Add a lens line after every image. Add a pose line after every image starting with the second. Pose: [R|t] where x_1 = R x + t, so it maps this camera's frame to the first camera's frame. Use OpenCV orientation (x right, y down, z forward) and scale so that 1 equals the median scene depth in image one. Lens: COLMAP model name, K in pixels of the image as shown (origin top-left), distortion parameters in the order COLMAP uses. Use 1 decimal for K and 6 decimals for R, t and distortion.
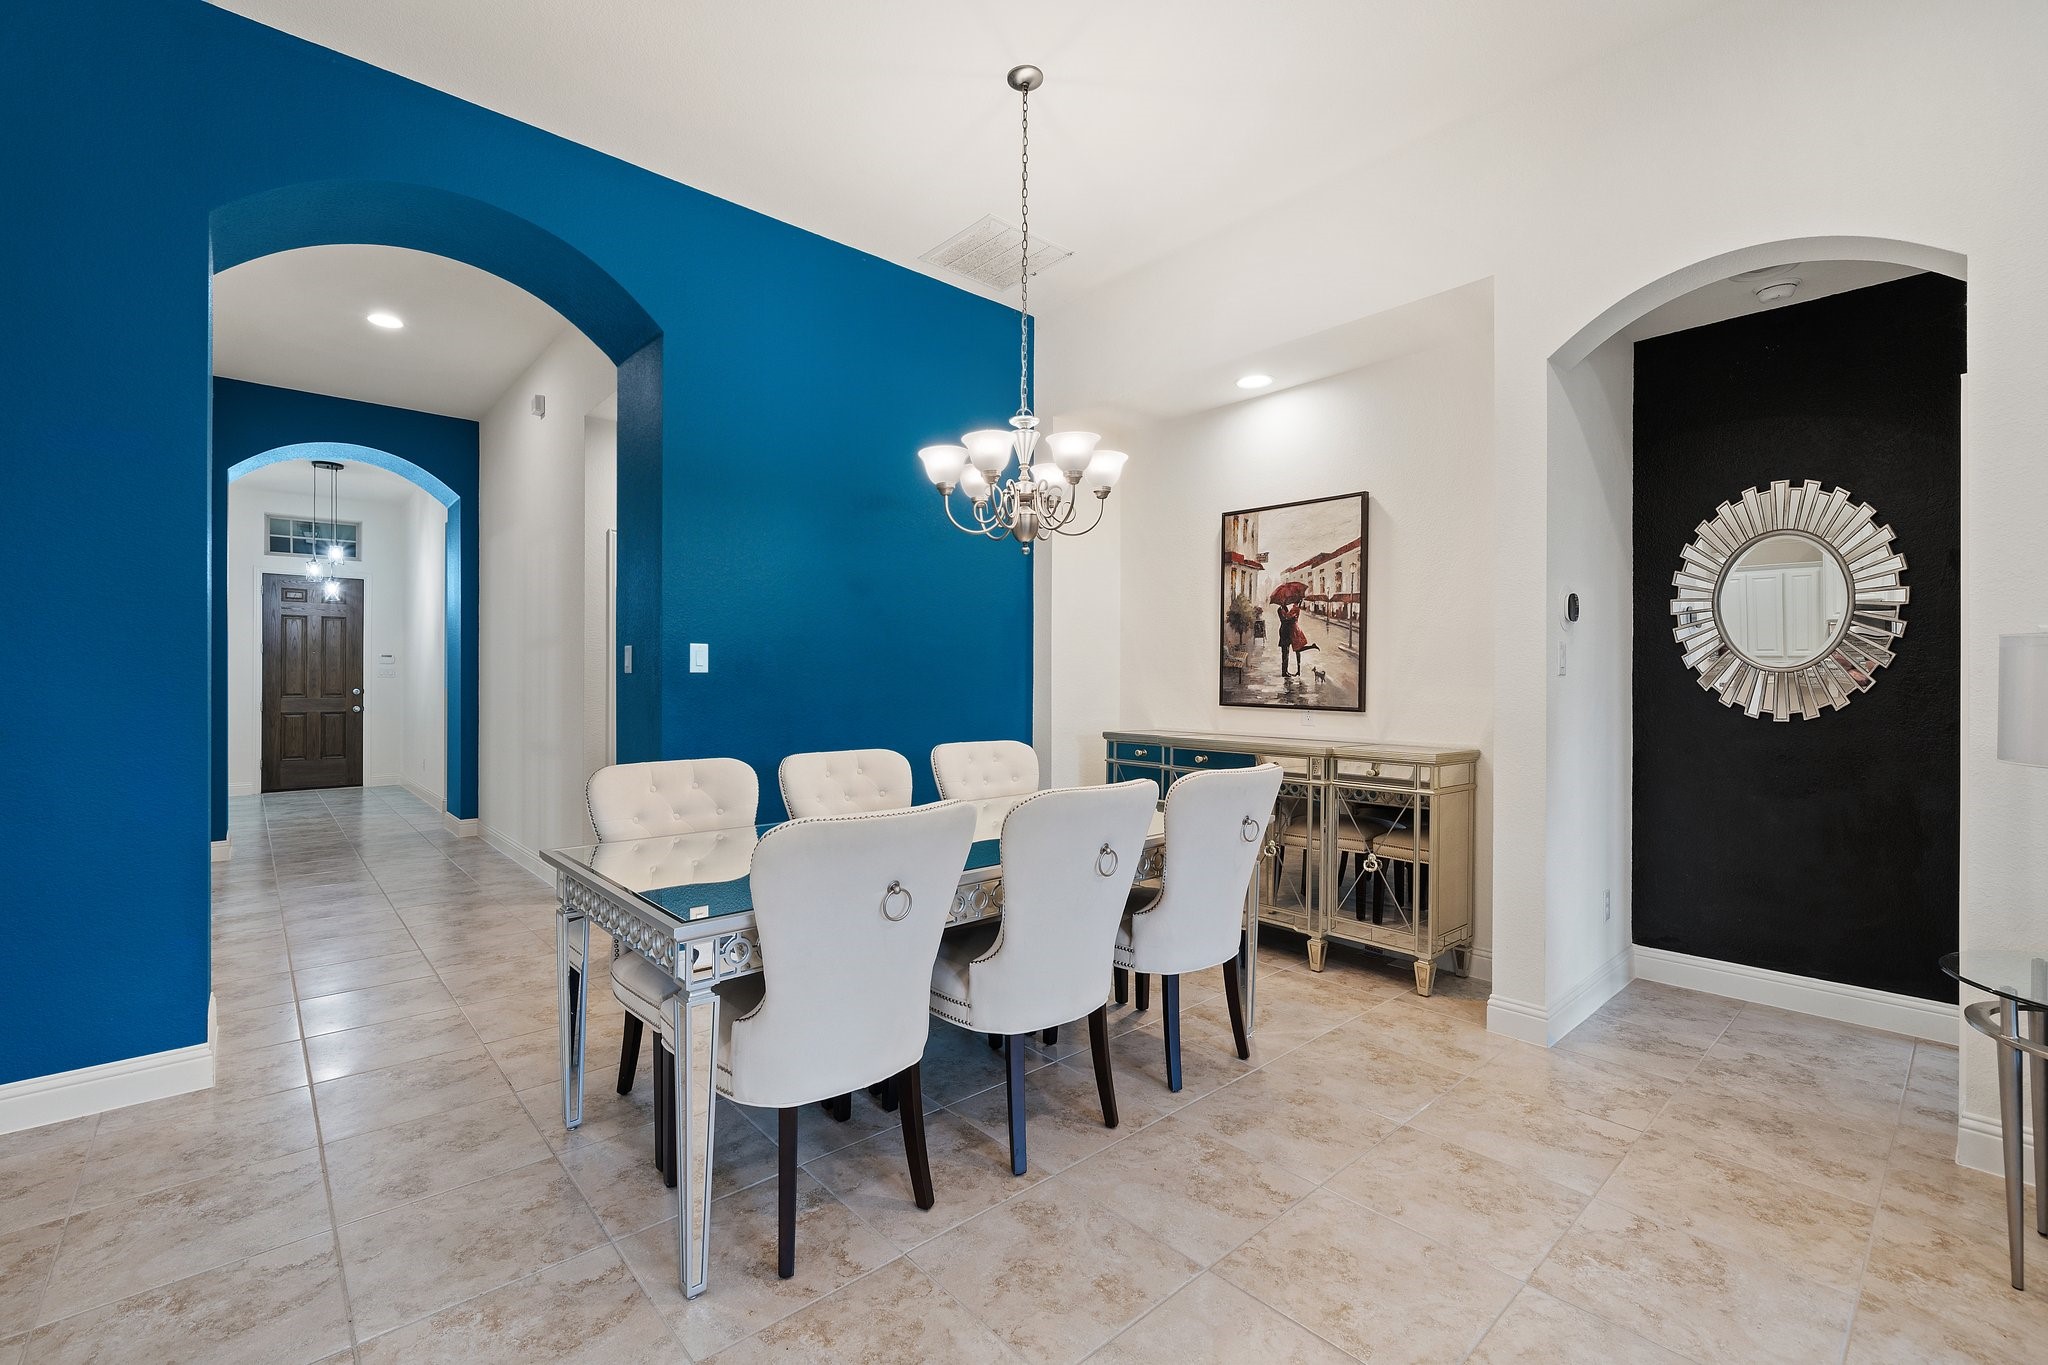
lens RADIAL K [[883.8, 0, 1013.6], [0, 883.8, 681.4], [0, 0, 1]] dist [0.003547, 0.000734]
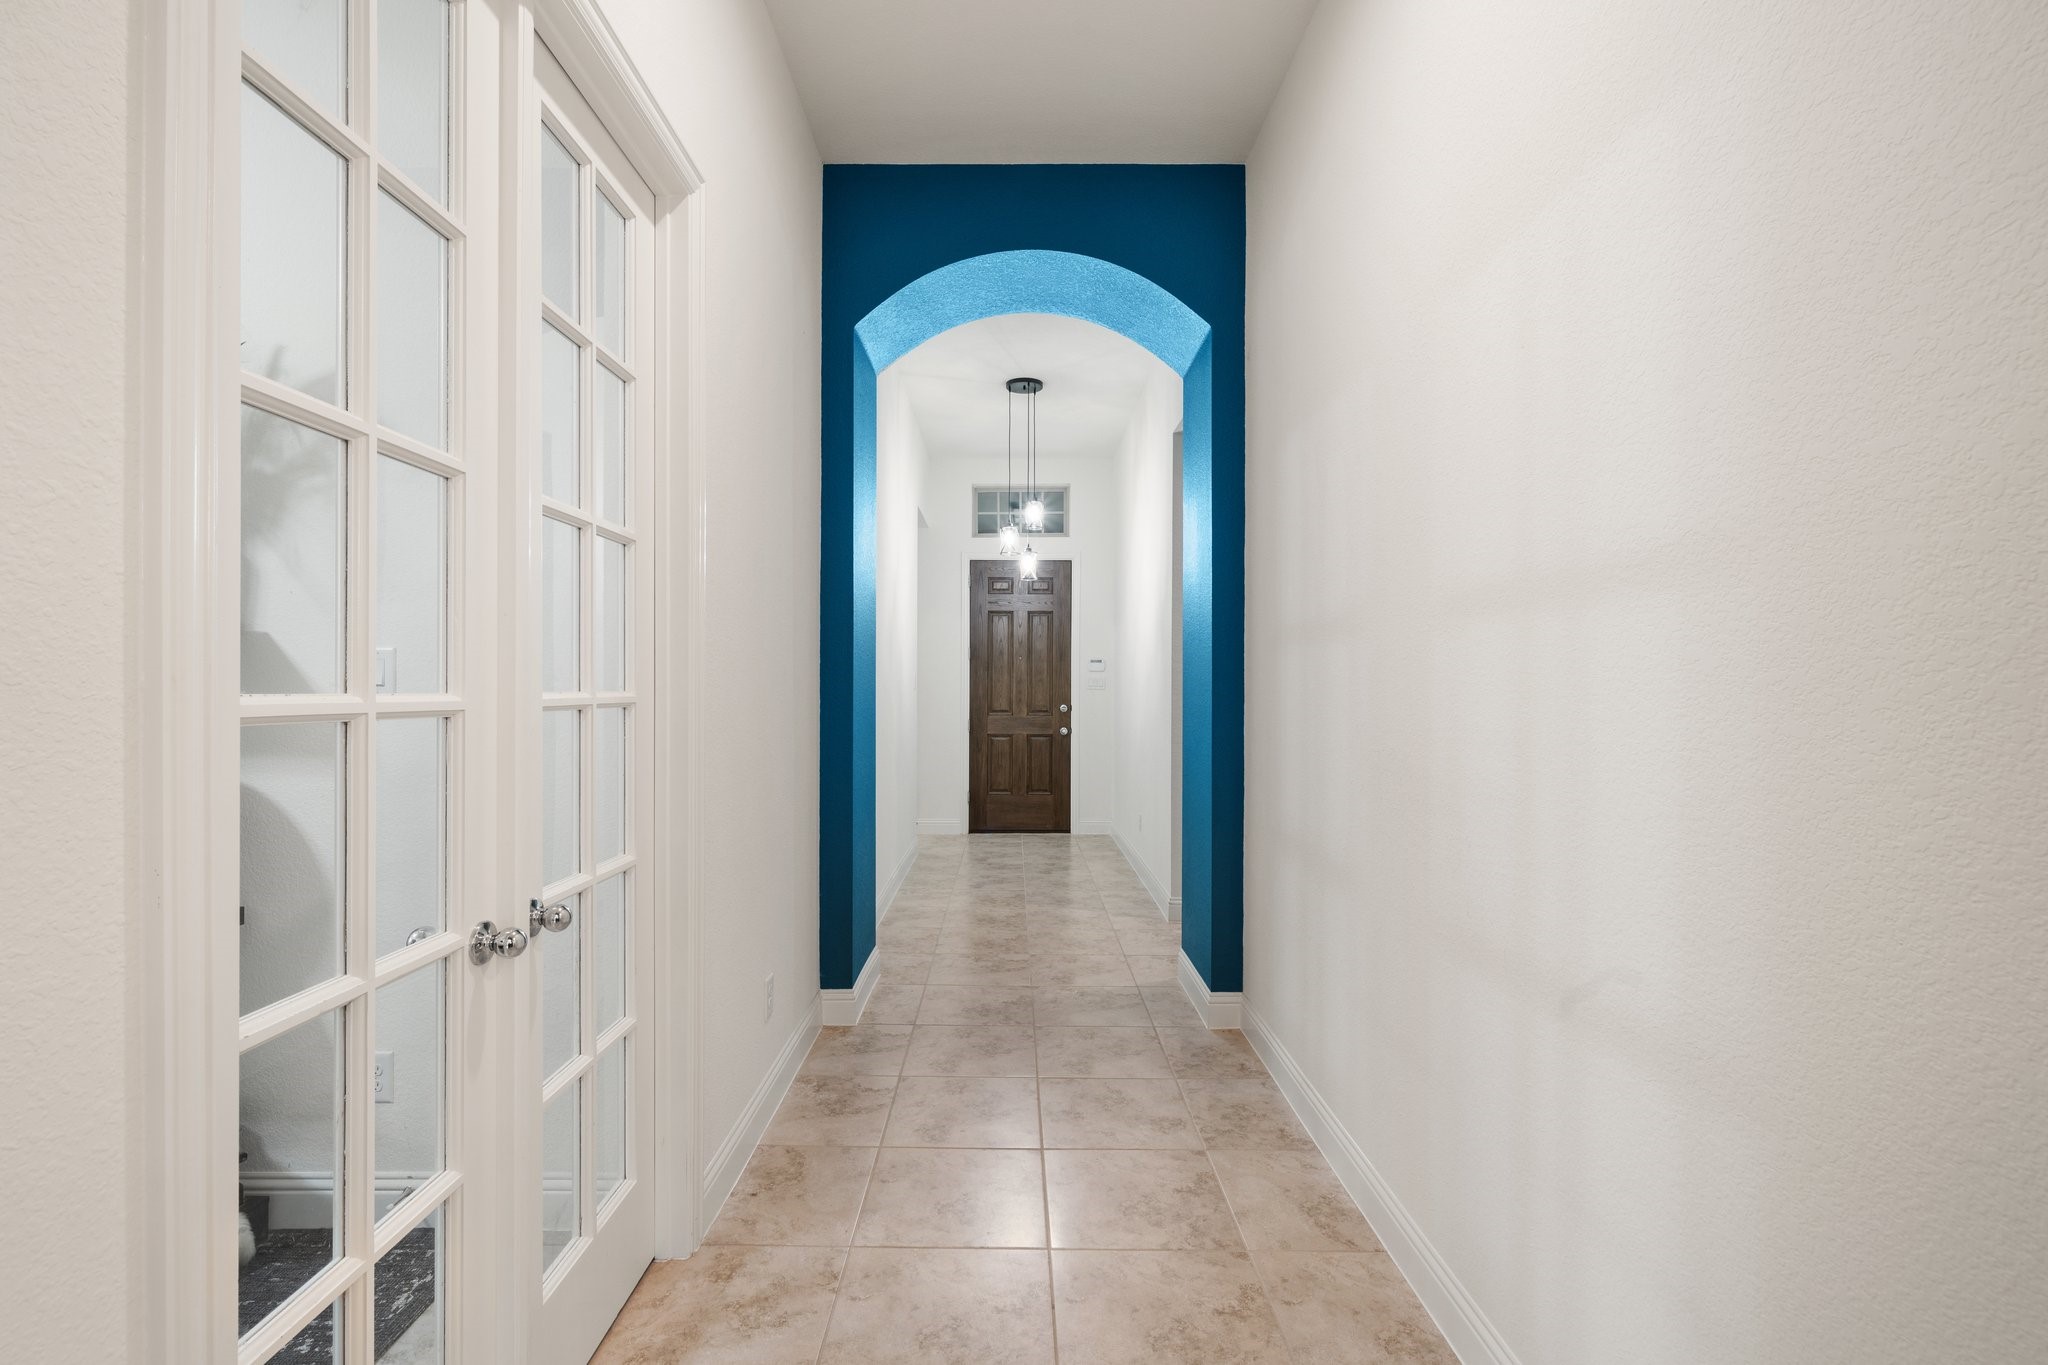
lens RADIAL K [[883.8, 0, 1013.6], [0, 883.8, 681.4], [0, 0, 1]] dist [0.003547, 0.000734]
pose [[0.753359, -0.000363, -0.657609, -0.282407], [0.000873, 1.000000, 0.000447, -0.012258], [0.657609, -0.000911, 0.753359, 0.410728]]
